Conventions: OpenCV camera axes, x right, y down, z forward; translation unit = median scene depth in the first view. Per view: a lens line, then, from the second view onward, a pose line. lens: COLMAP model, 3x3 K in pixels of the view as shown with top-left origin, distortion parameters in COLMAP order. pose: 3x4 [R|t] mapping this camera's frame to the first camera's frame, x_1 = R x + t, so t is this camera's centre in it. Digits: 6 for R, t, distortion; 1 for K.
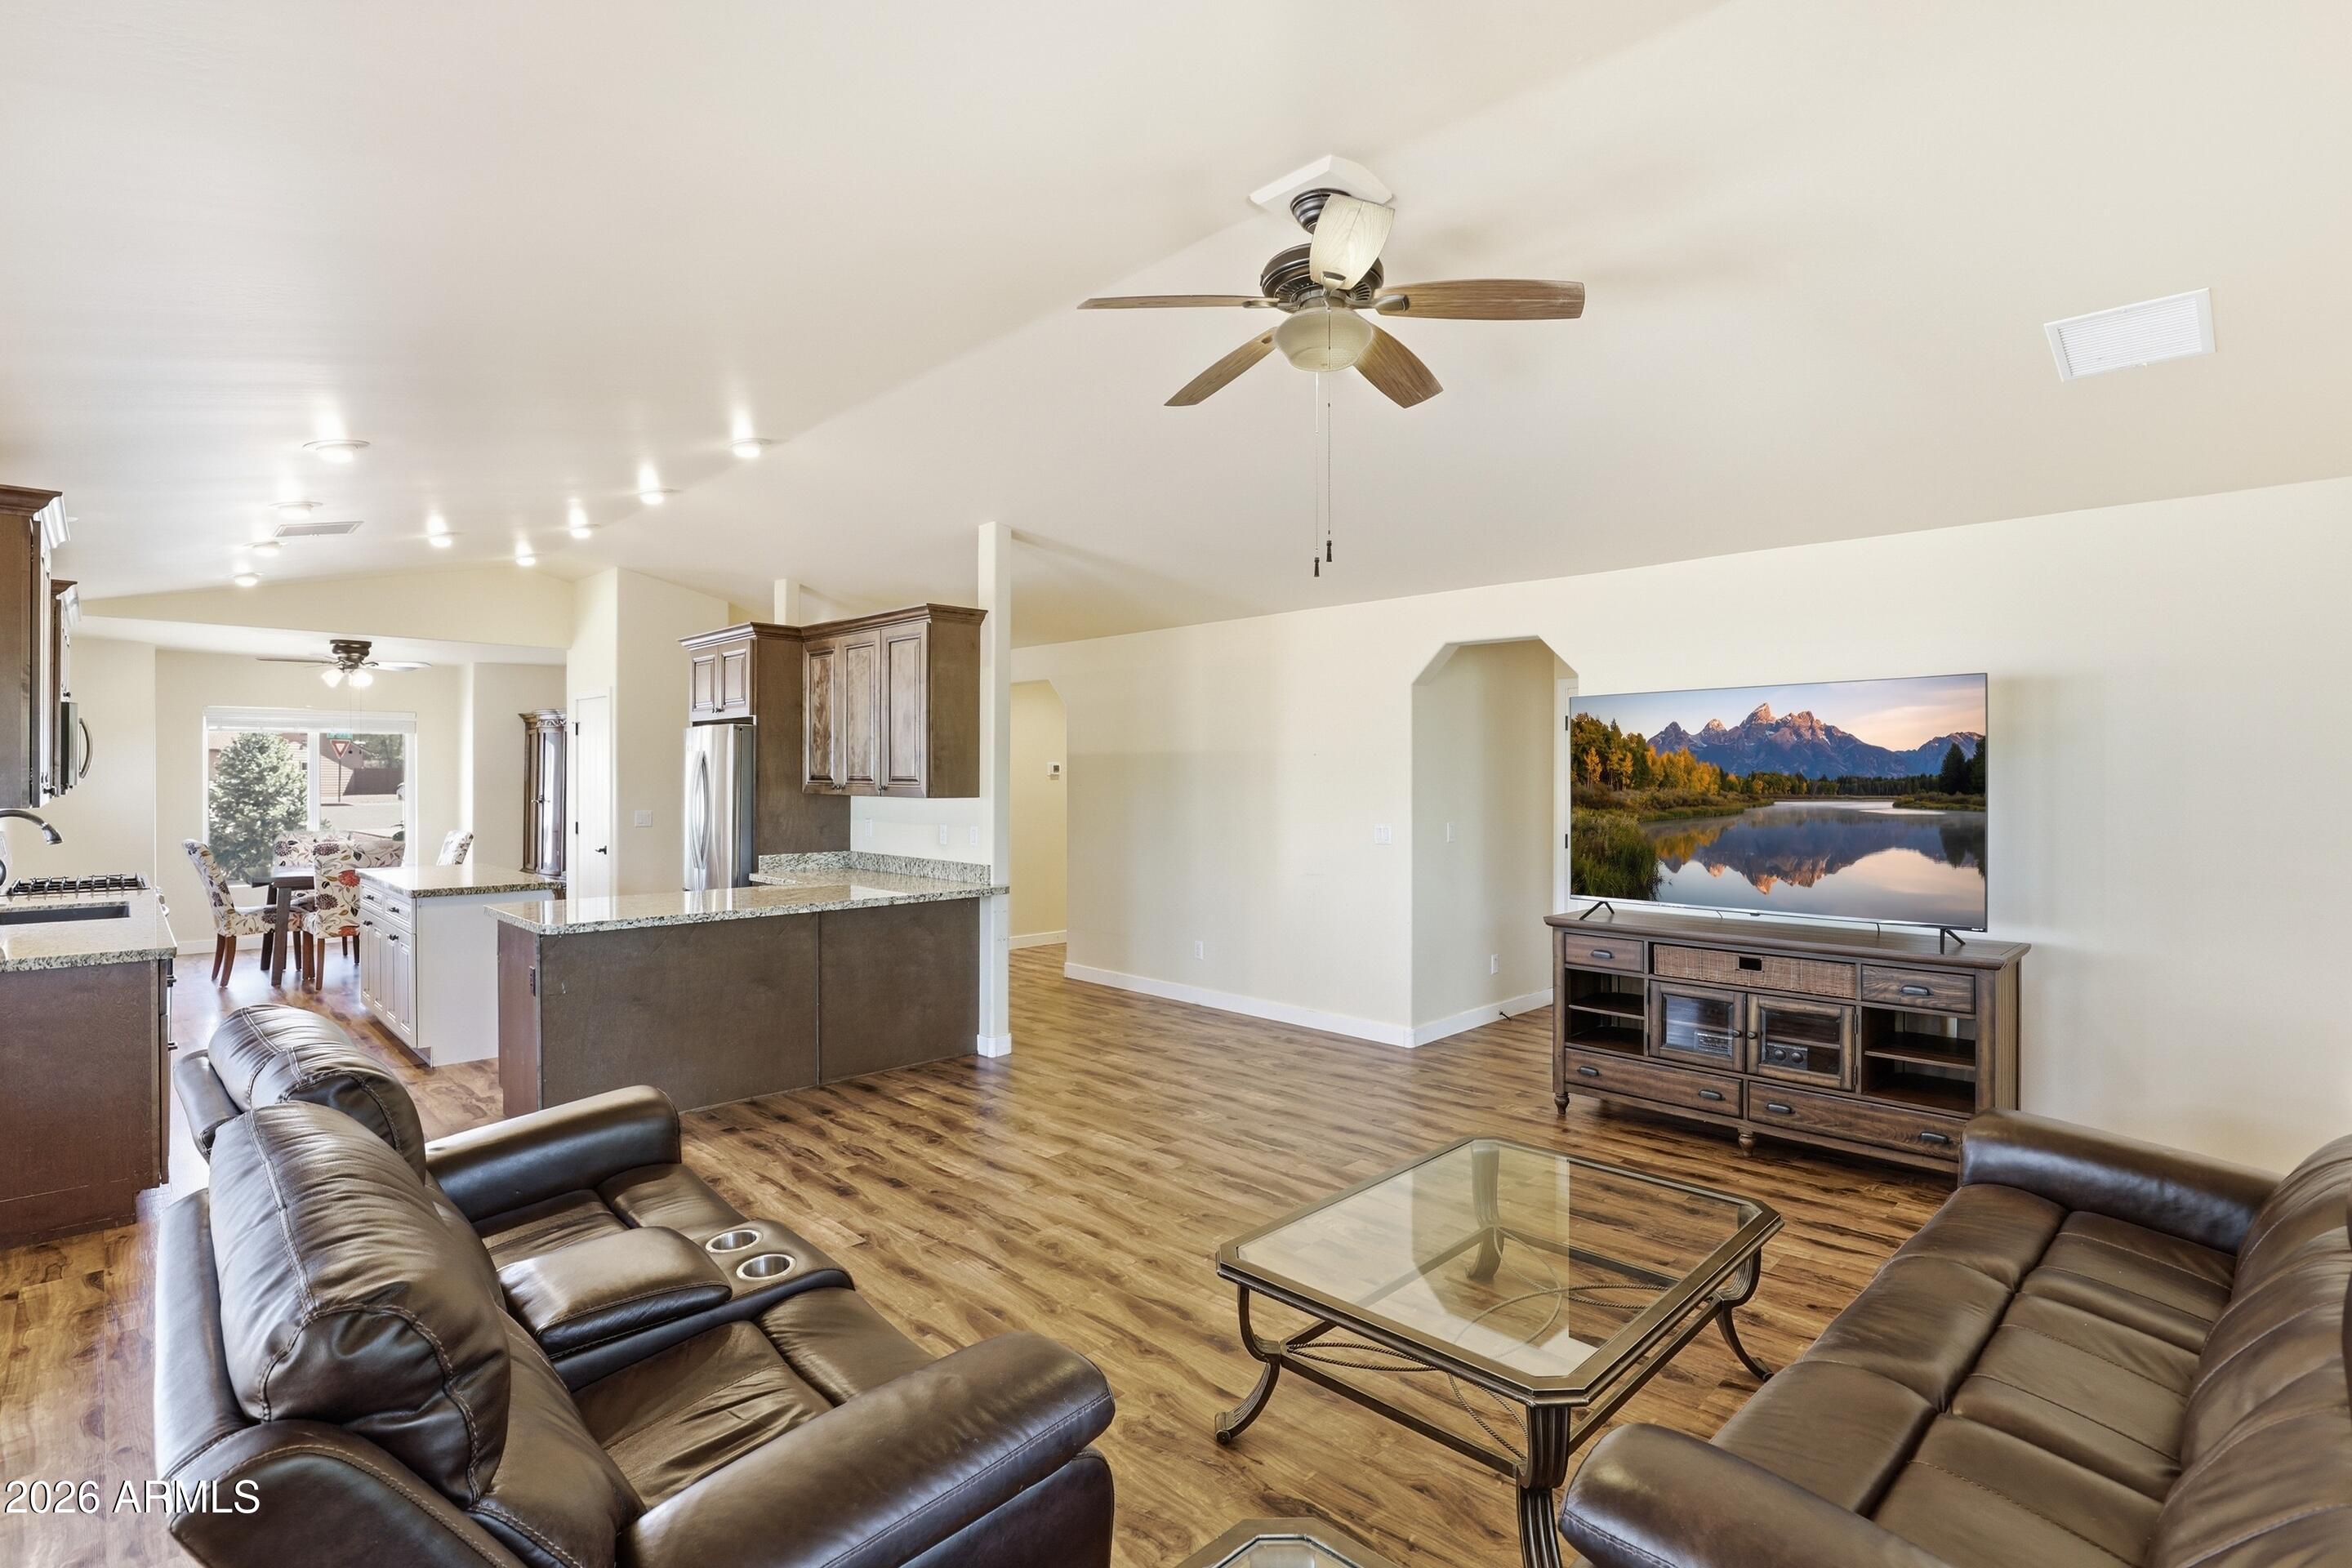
lens RADIAL K [[1111.5, 0, 1174.0], [0, 1111.5, 777.8], [0, 0, 1]] dist [-0.027256, 0.000472]
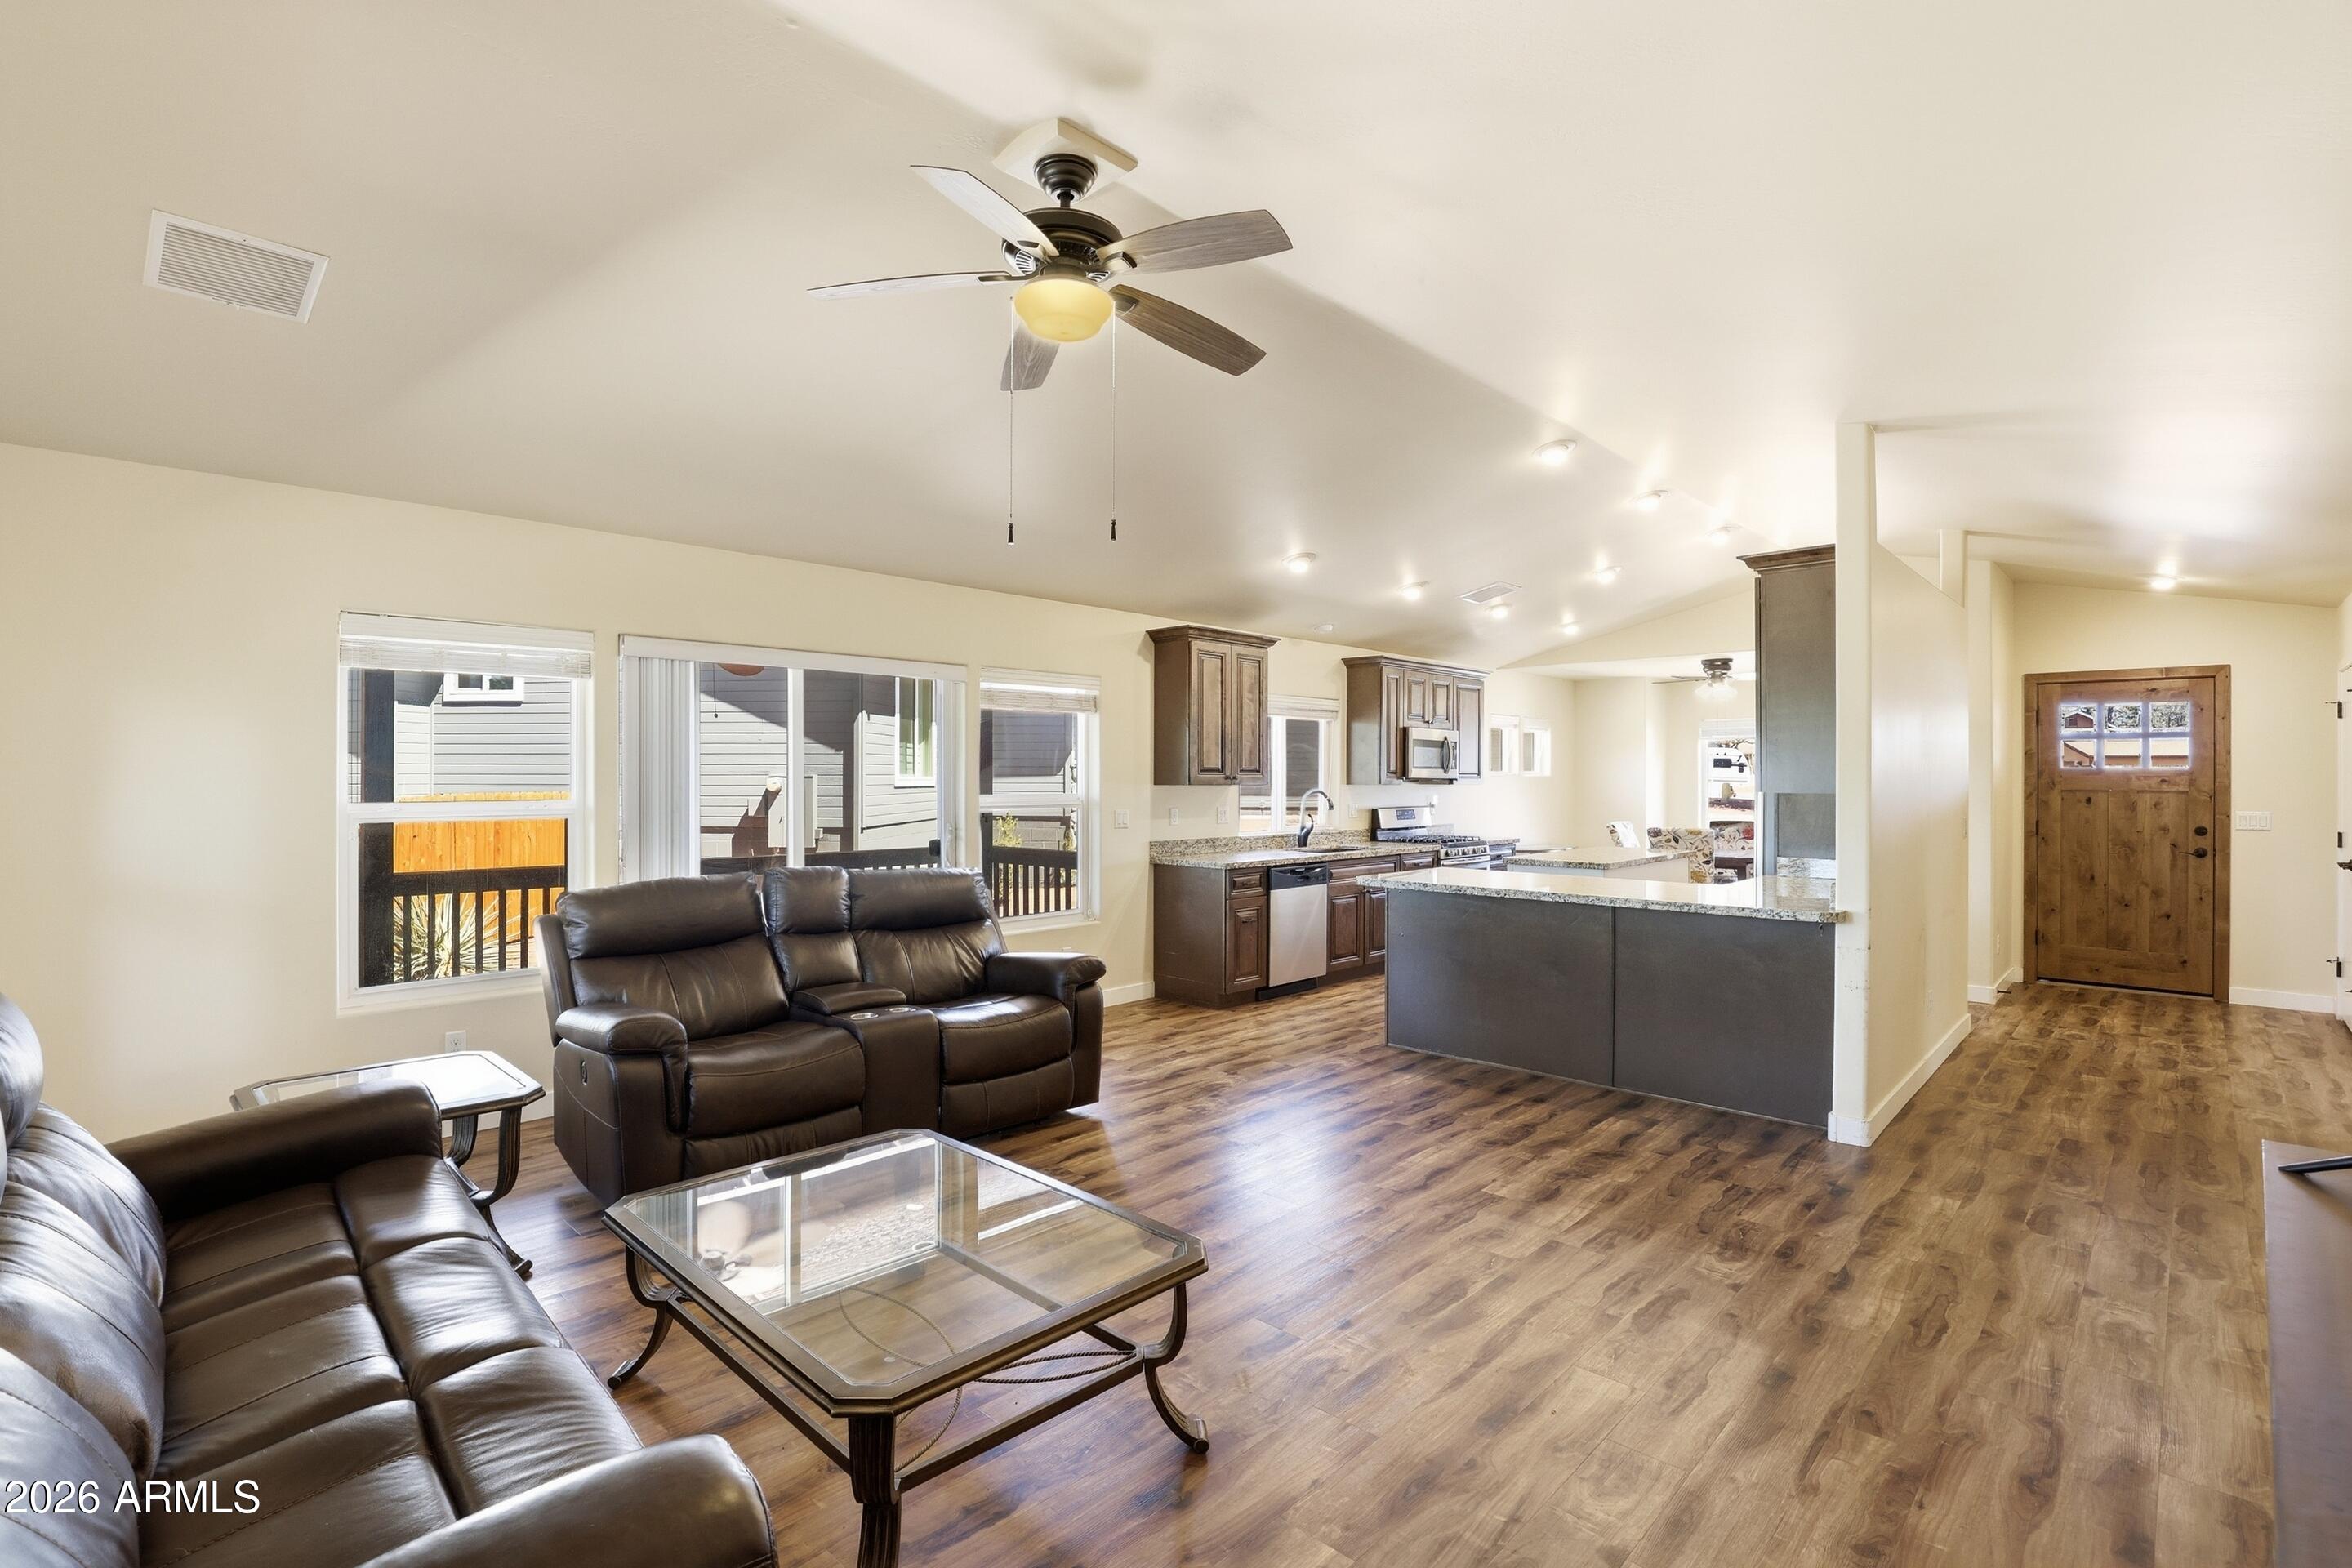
lens RADIAL K [[1088.9, 0, 1179.7], [0, 1088.9, 776.1], [0, 0, 1]] dist [-0.023857, 0.000591]
pose [[0.028029, -0.004010, -0.999599, 0.562501], [-0.005052, 0.999979, -0.004153, 0.011797], [0.999594, 0.005166, 0.028009, 0.550929]]
